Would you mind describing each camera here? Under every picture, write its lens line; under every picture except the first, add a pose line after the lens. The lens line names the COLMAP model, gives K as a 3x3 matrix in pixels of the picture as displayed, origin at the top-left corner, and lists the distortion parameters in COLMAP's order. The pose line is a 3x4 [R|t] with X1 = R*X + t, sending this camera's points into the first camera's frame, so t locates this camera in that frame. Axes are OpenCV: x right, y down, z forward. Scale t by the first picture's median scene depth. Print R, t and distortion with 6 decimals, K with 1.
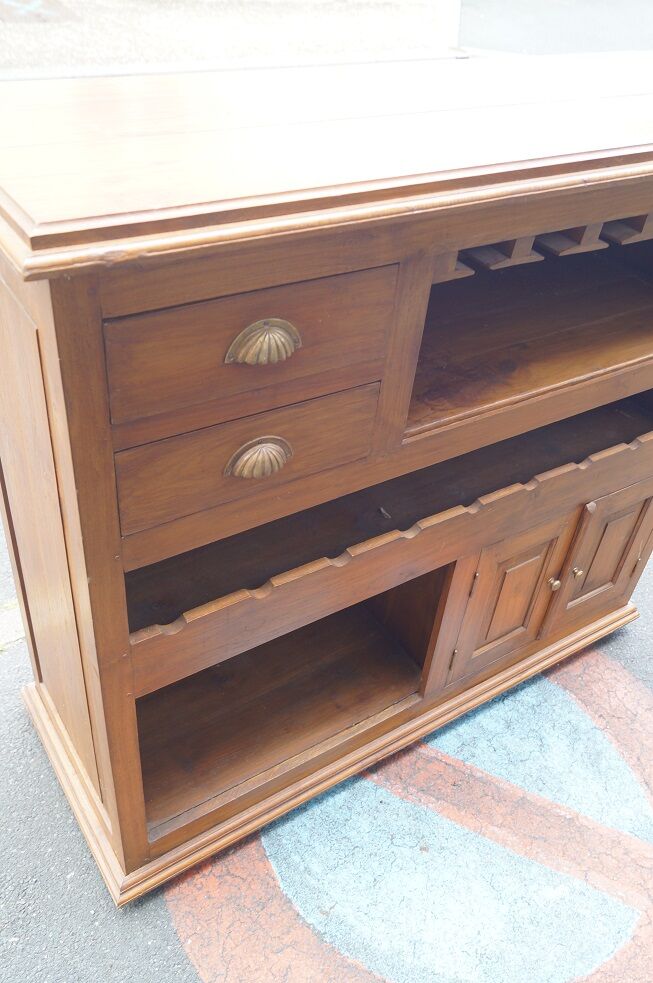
lens RADIAL K [[817.8, 0, 326.5], [0, 817.8, 491.5], [0, 0, 1]] dist [0.002147, -0.002583]
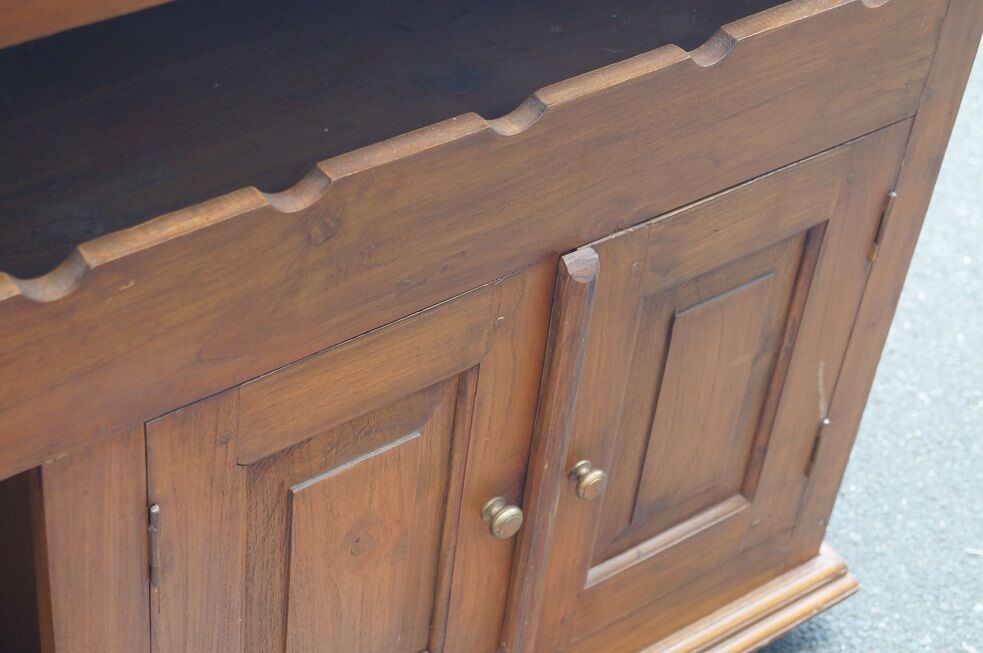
lens RADIAL K [[2009.7, 0, 491.5], [0, 2009.7, 326.5], [0, 0, 1]] dist [0.020064, 0.027905]
pose [[0.997445, -0.031904, 0.063913, 0.376354], [0.029067, 0.998571, 0.044837, 0.012244], [-0.065253, -0.042865, 0.996948, 0.411839]]
